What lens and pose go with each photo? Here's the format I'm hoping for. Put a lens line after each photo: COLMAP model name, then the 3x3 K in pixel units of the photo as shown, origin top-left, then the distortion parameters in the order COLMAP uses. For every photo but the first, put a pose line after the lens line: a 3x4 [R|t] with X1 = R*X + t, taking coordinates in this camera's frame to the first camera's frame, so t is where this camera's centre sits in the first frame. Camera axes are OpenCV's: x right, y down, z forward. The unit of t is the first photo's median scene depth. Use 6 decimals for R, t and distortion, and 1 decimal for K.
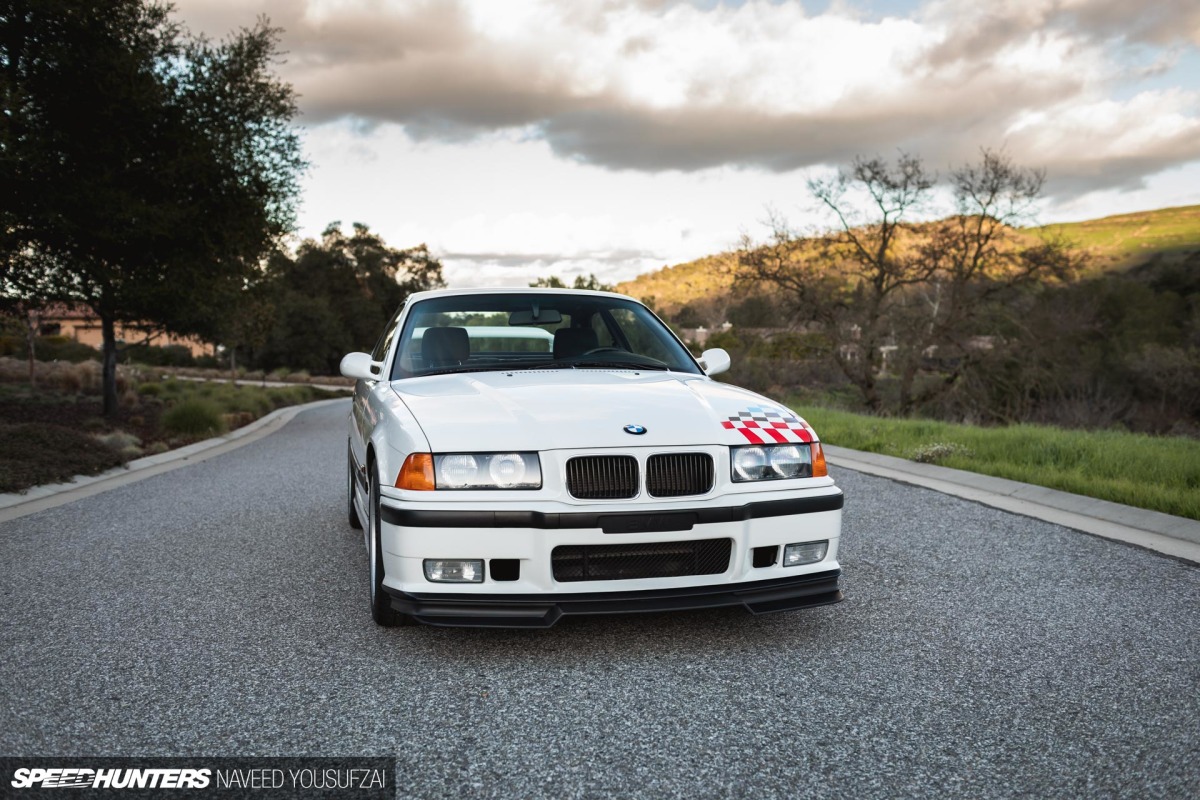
lens RADIAL K [[1303.4, 0, 600.0], [0, 1303.4, 400.0], [0, 0, 1]] dist [-0.017064, 0.007241]
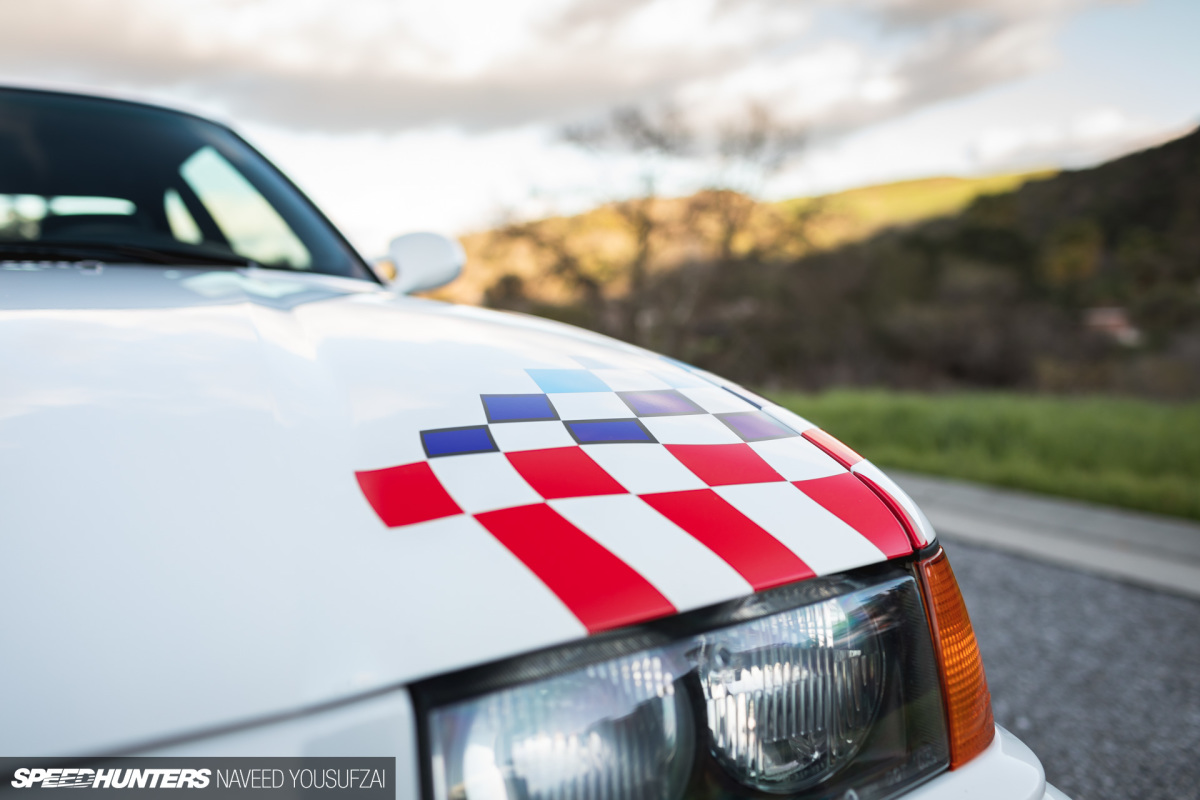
lens RADIAL K [[1303.4, 0, 600.0], [0, 1303.4, 400.0], [0, 0, 1]] dist [-0.017064, 0.007241]
pose [[0.982904, -0.043078, 0.179009, 0.089187], [0.039872, 0.998974, 0.021470, 0.006624], [-0.179750, -0.013965, 0.983613, 0.815487]]
